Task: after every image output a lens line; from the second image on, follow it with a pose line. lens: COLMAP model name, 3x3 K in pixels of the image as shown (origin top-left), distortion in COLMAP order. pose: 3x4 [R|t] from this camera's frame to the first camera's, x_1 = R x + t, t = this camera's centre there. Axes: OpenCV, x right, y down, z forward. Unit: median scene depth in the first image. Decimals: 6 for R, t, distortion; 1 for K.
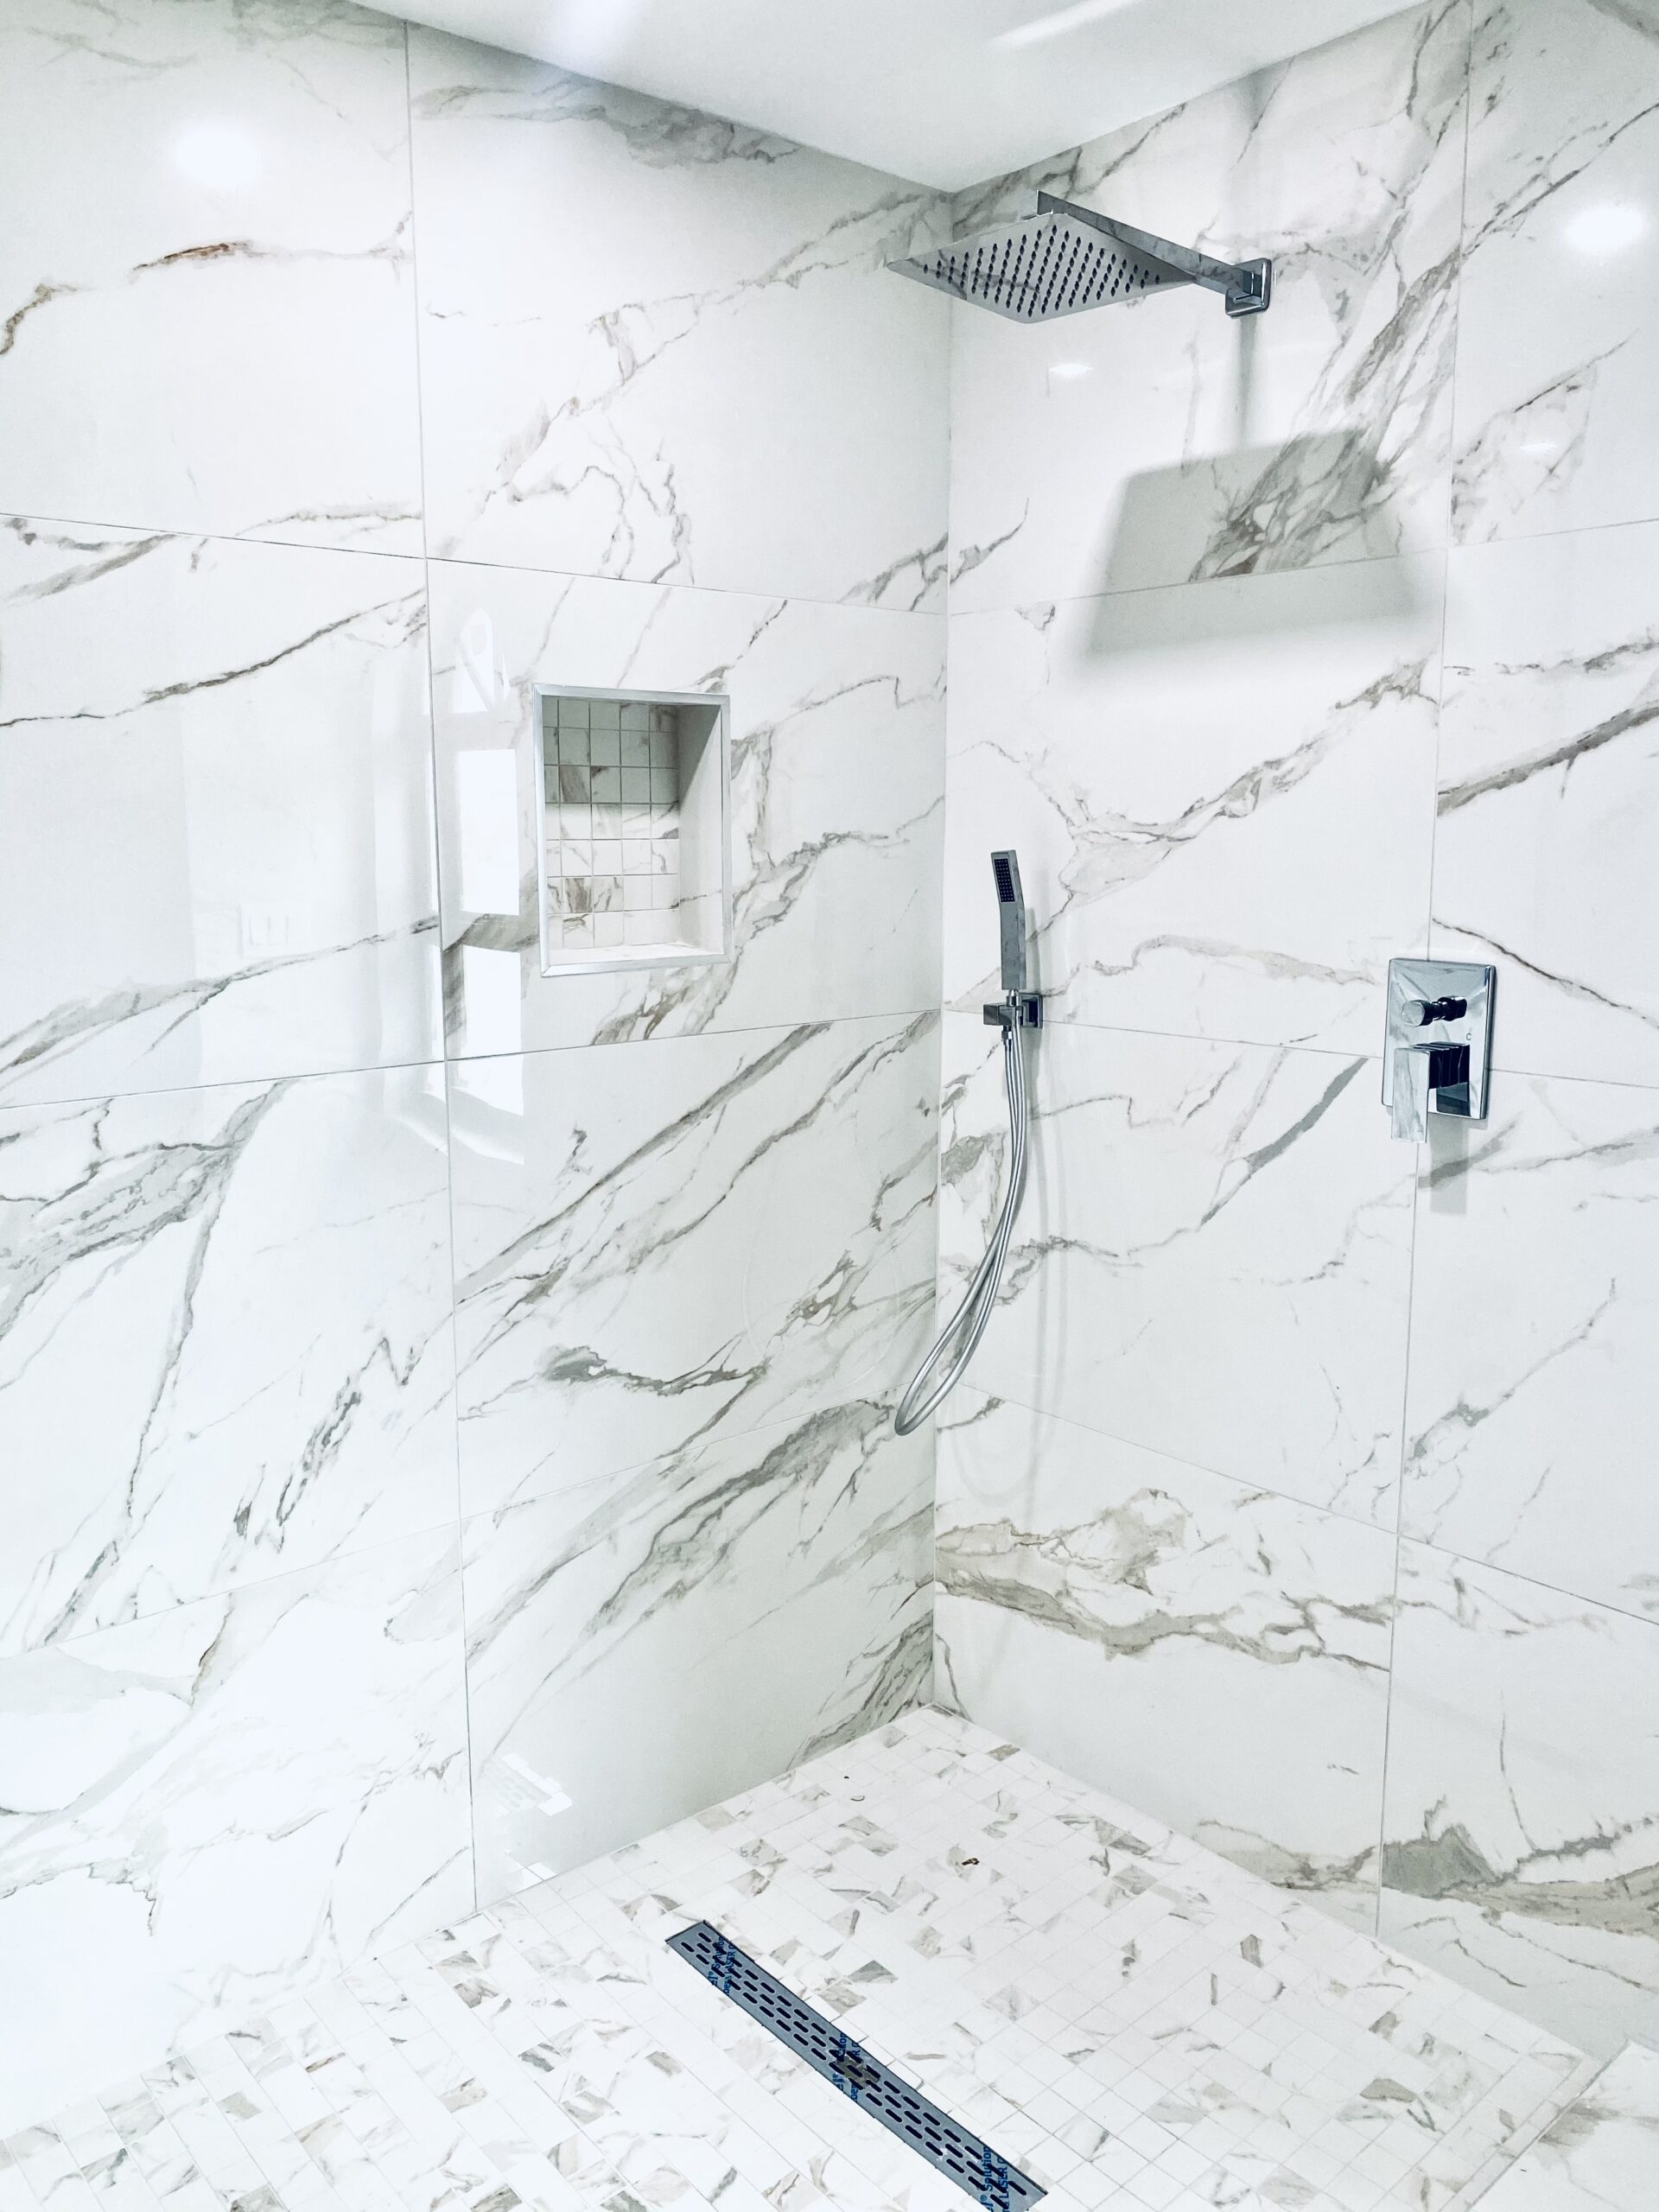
lens RADIAL K [[1741.2, 0, 826.5], [0, 1741.2, 1005.5], [0, 0, 1]] dist [0.039055, -0.009032]
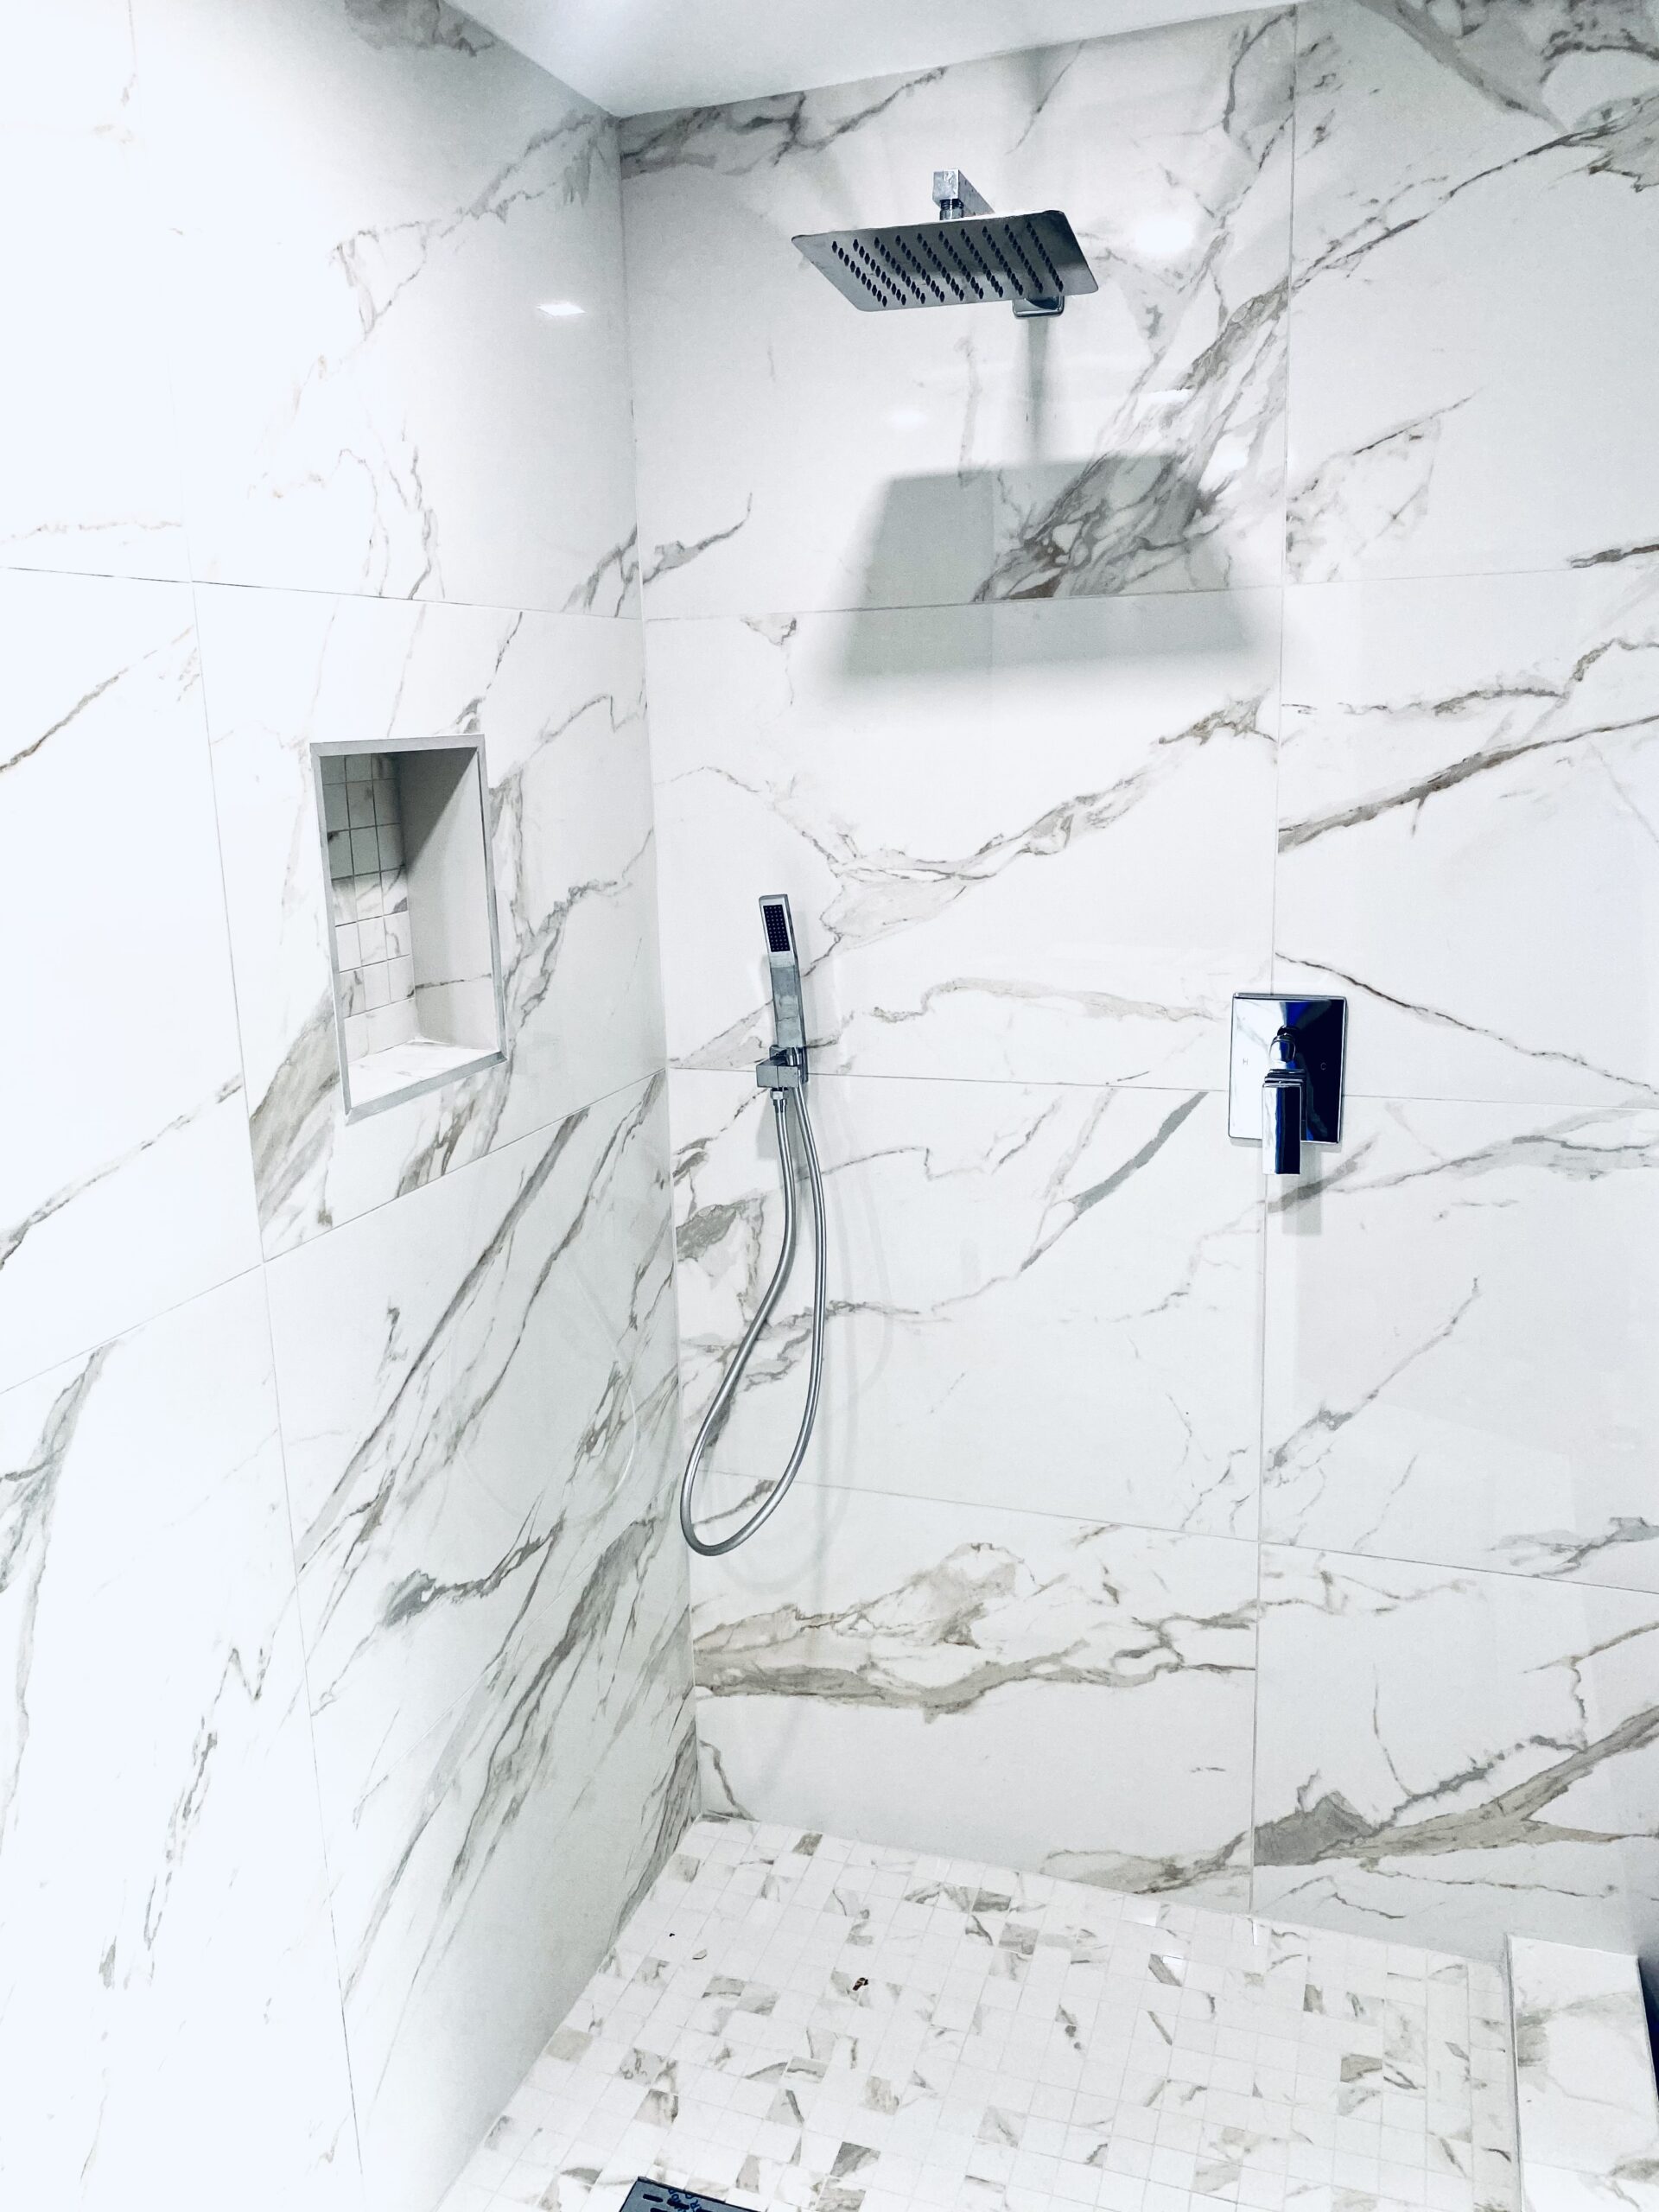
lens RADIAL K [[1733.5, 0, 884.8], [0, 1733.5, 1035.5], [0, 0, 1]] dist [0.037709, -0.019593]
pose [[0.865986, -0.116379, 0.486337, -0.324134], [0.082346, 0.992453, 0.090862, -0.105031], [-0.493241, -0.038637, 0.869034, 0.218618]]
